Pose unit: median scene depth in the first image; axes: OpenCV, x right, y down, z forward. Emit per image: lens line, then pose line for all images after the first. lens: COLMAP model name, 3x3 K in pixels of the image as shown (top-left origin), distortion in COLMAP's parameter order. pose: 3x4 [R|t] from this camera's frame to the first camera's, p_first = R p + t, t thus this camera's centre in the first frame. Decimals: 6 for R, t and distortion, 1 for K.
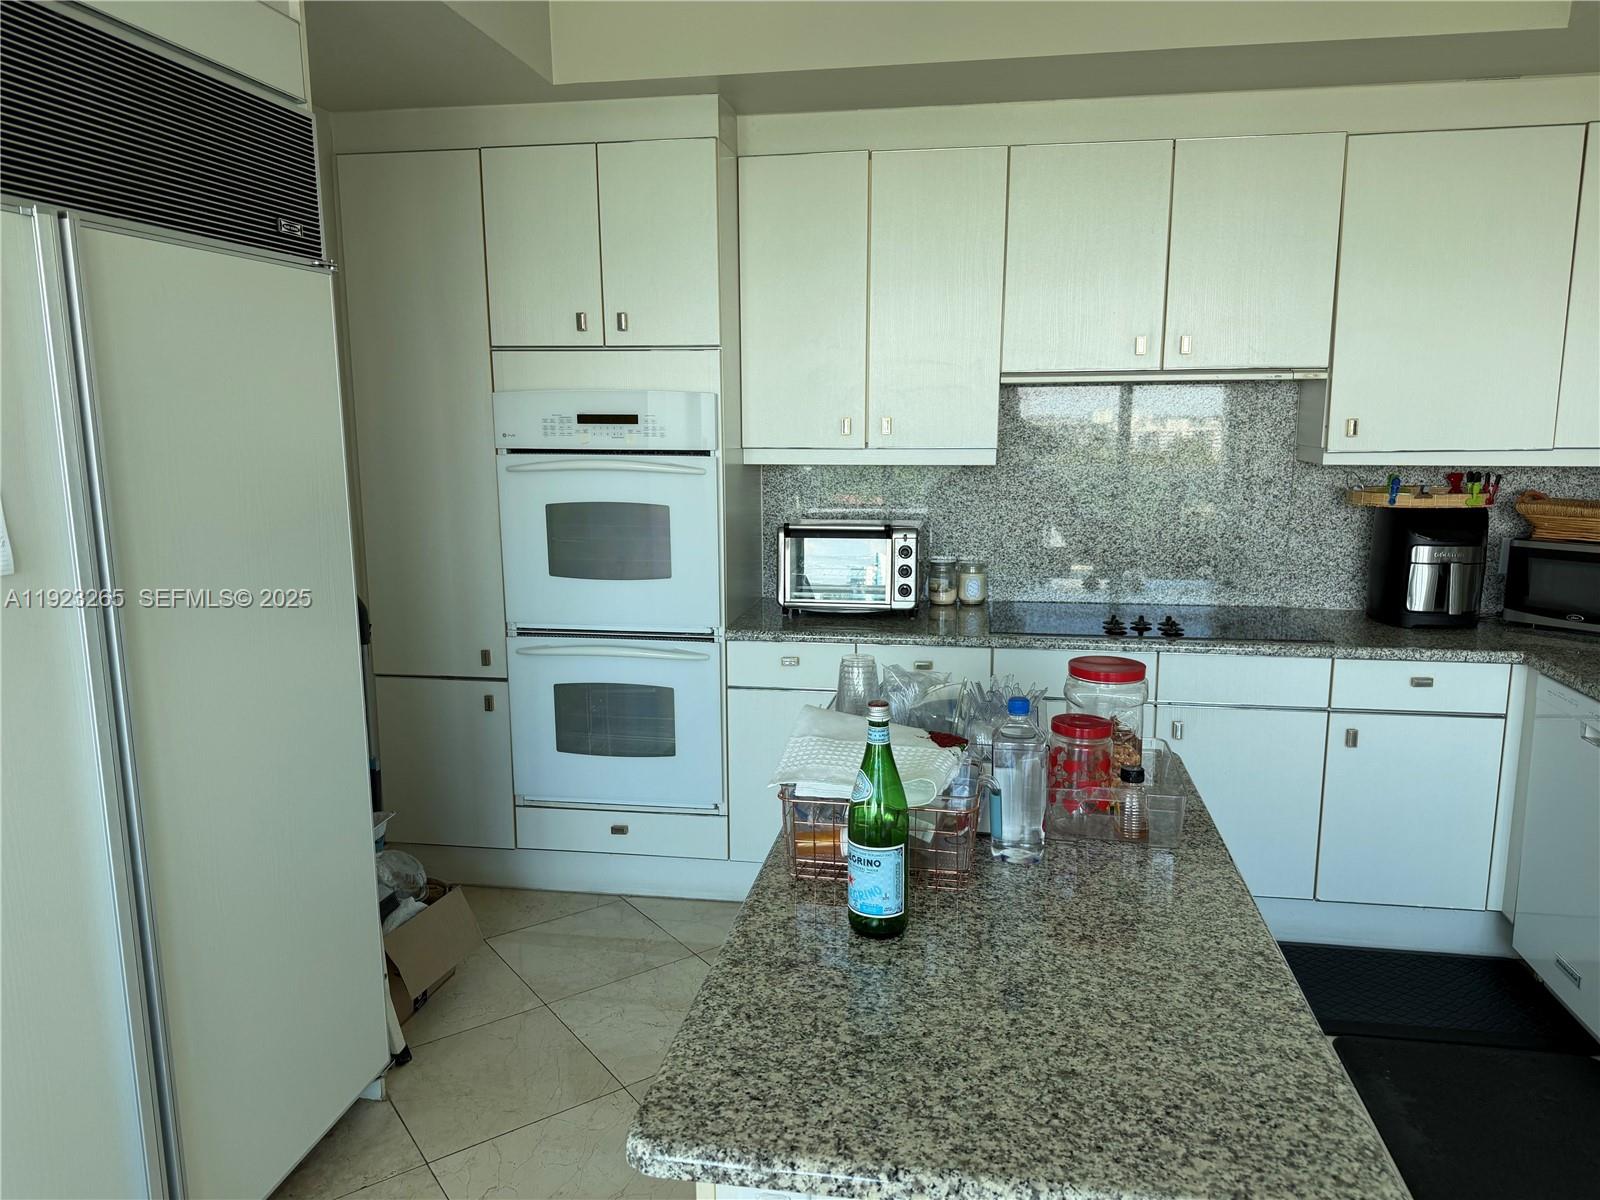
lens RADIAL K [[1110.0, 0, 787.5], [0, 1110.0, 607.7], [0, 0, 1]] dist [0.042069, -0.053372]
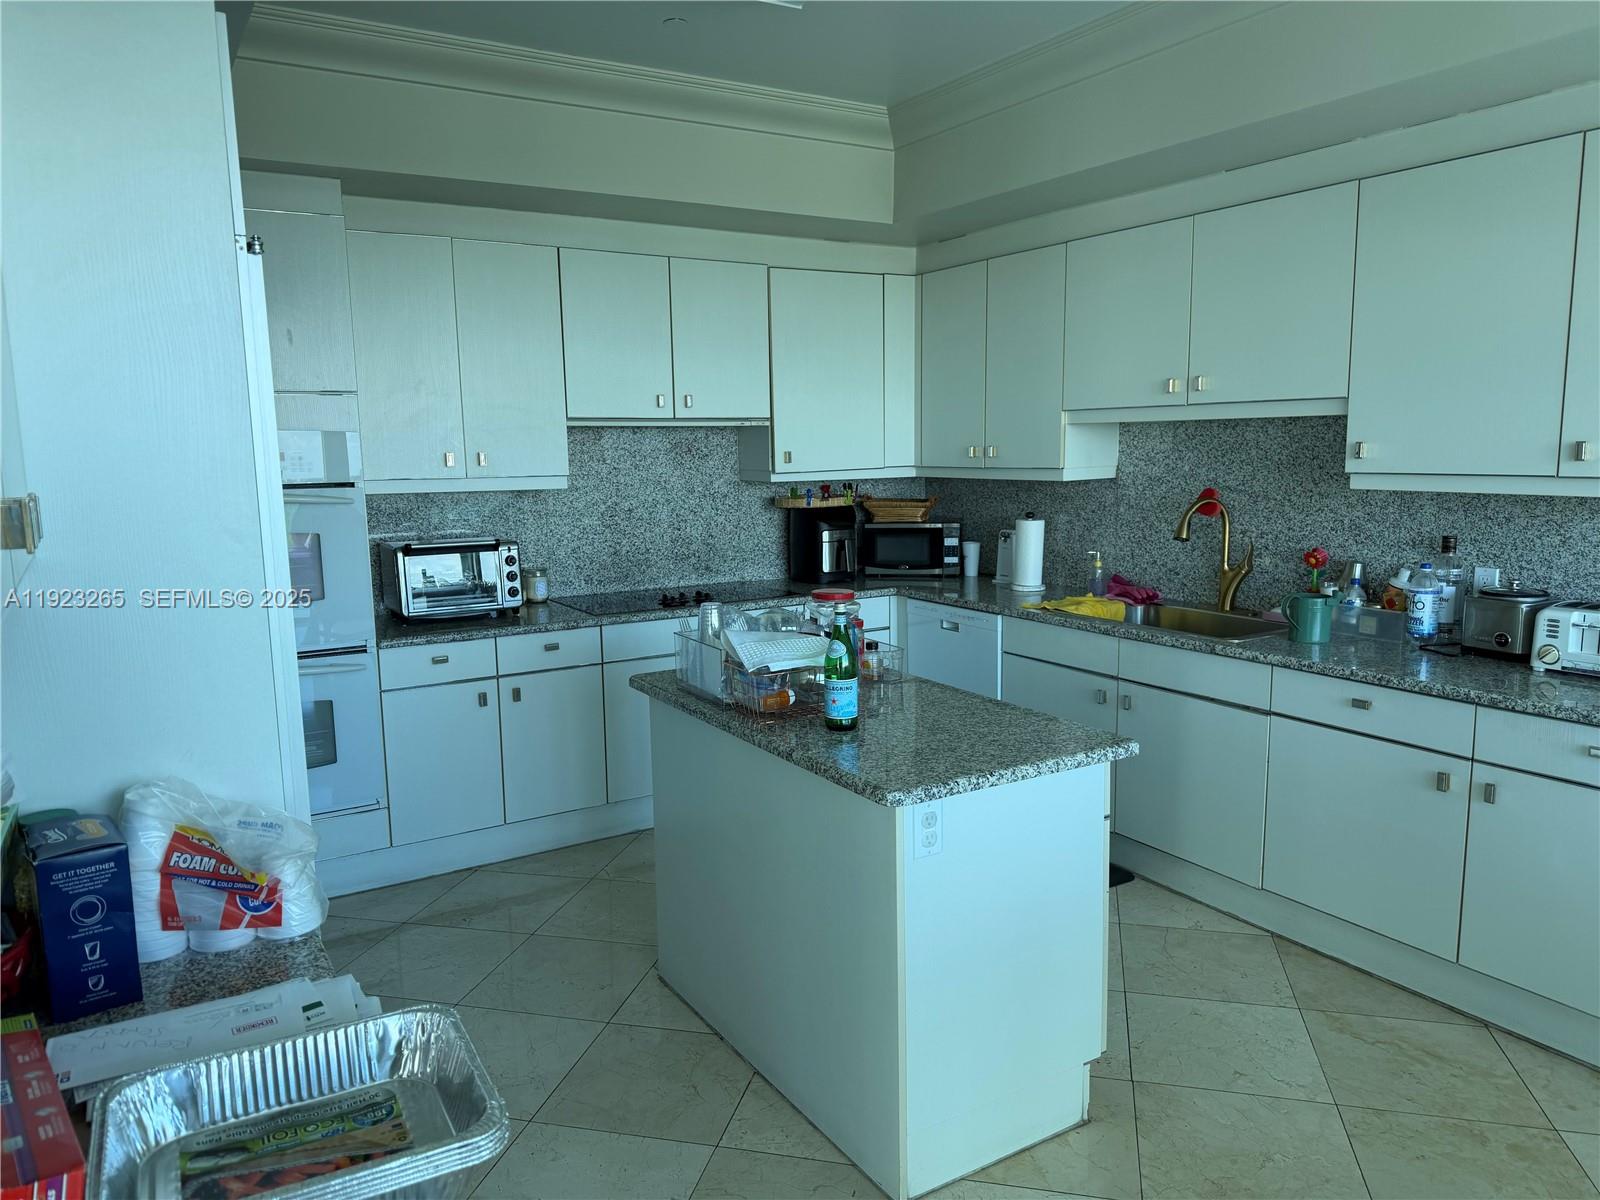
lens RADIAL K [[1110.0, 0, 812.9], [0, 1110.0, 602.8], [0, 0, 1]] dist [0.042069, -0.053372]
pose [[0.737672, -0.100231, 0.667678, -0.484449], [0.125375, 0.992055, 0.010408, 0.025599], [-0.663416, 0.076033, 0.744378, -0.141280]]
